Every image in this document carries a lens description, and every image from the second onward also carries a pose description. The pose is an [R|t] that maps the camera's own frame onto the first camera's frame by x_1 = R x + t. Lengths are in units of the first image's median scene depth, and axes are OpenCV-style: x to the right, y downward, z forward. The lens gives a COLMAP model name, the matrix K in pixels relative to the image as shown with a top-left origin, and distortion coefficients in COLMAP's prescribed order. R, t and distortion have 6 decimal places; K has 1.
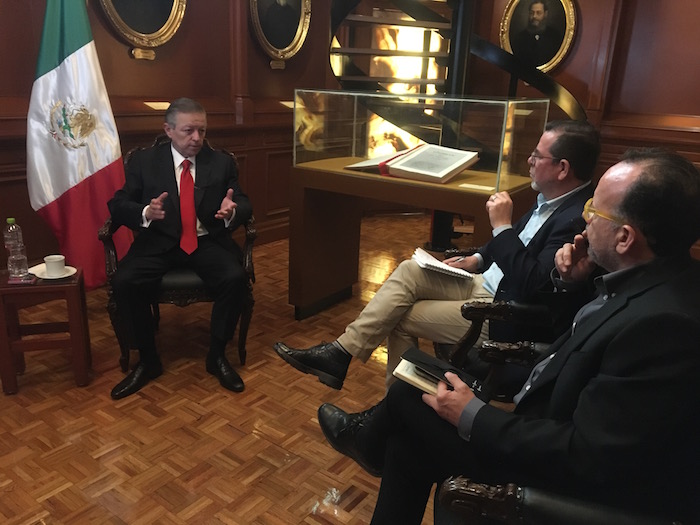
lens RADIAL K [[586.3, 0, 352.1], [0, 586.3, 265.7], [0, 0, 1]] dist [0.031559, -0.035804]
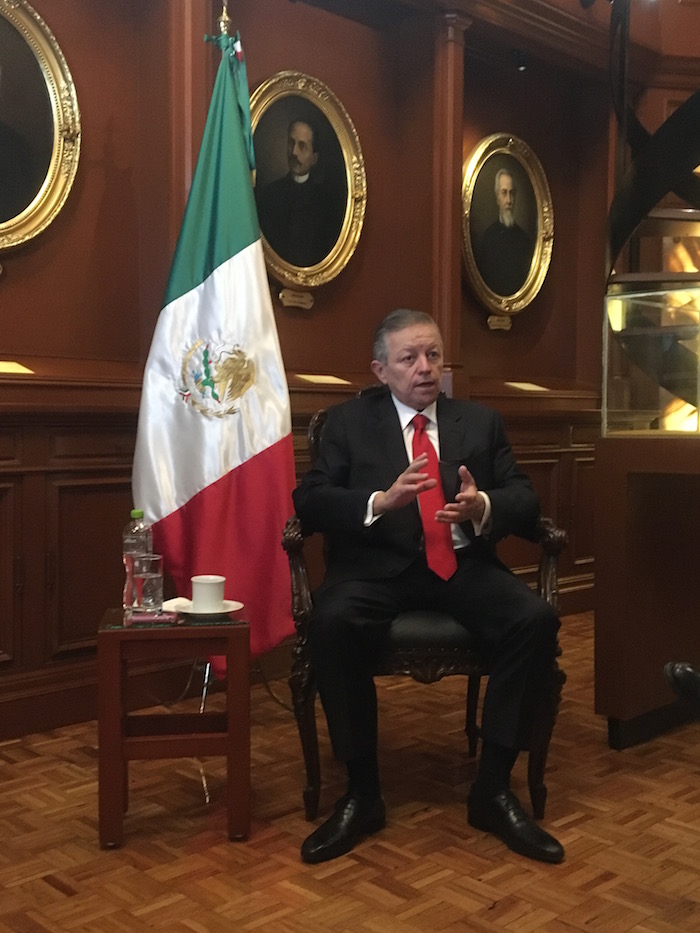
lens RADIAL K [[1060.8, 0, 348.4], [0, 1060.8, 464.9], [0, 0, 1]] dist [0.089970, 0.000000]
pose [[0.983807, -0.041242, -0.174420, -0.174426], [-0.007420, 0.962958, -0.269551, 0.128699], [0.179076, 0.266480, 0.947059, 0.057559]]
